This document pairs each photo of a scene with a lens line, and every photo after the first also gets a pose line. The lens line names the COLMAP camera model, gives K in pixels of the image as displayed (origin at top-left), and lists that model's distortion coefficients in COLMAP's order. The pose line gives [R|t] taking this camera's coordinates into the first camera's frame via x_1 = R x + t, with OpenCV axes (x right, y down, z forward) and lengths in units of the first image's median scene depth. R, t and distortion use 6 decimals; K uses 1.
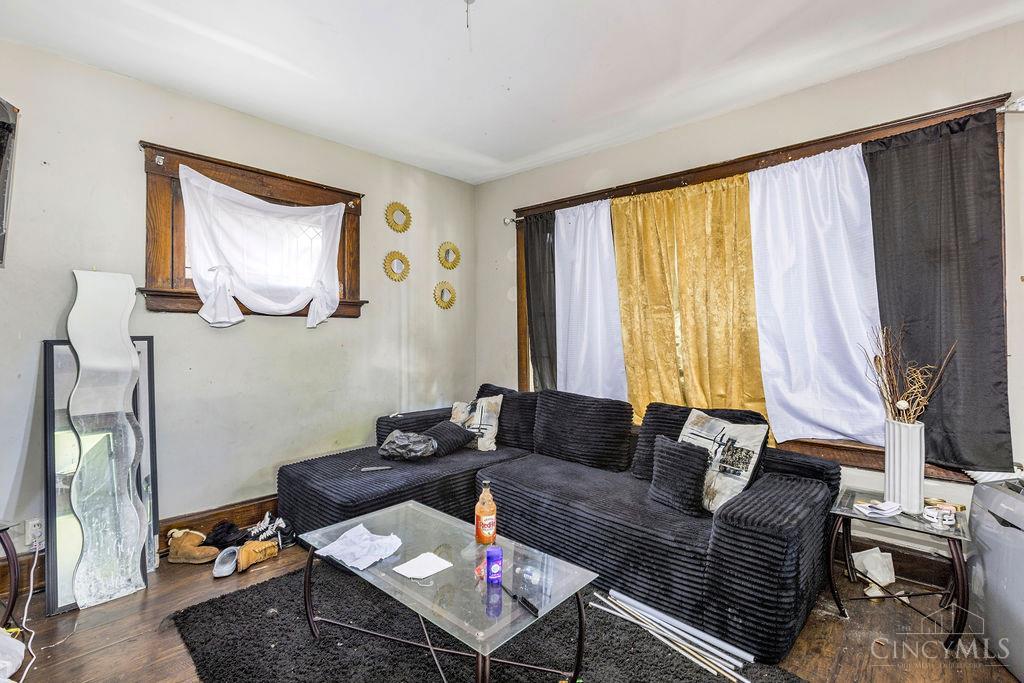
lens RADIAL K [[463.0, 0, 511.9], [0, 463.0, 338.7], [0, 0, 1]] dist [0.001197, -0.000433]
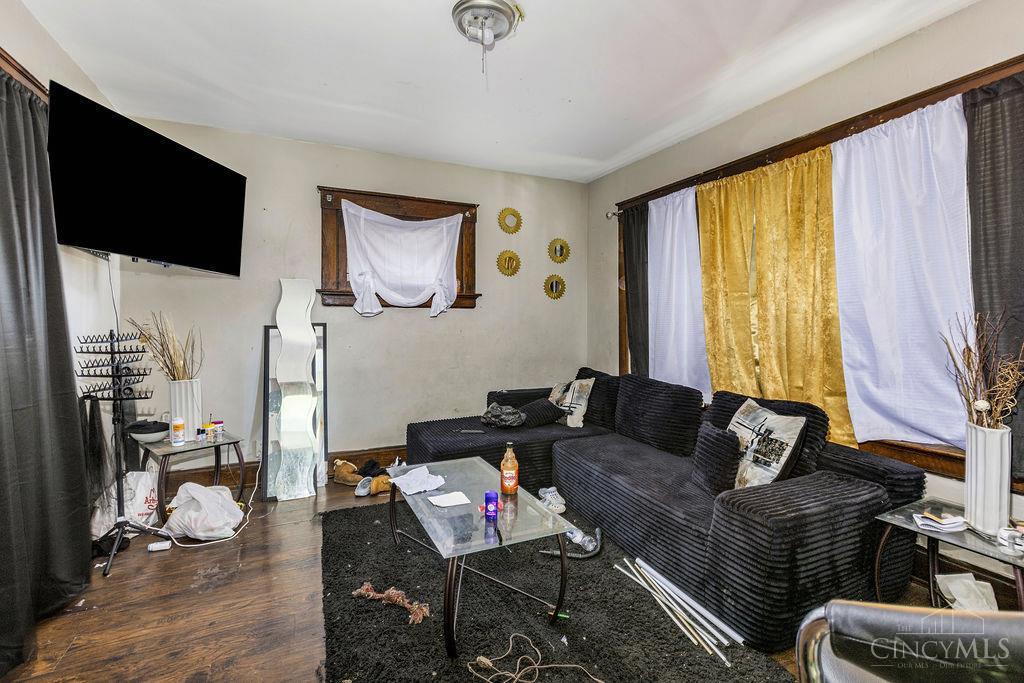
lens RADIAL K [[447.1, 0, 513.2], [0, 447.1, 336.7], [0, 0, 1]] dist [-0.001327, -0.000084]
pose [[0.926401, 0.012653, -0.376325, 0.277199], [-0.004204, 0.999720, 0.023265, 0.001922], [0.376515, -0.019971, 0.926195, -0.055005]]
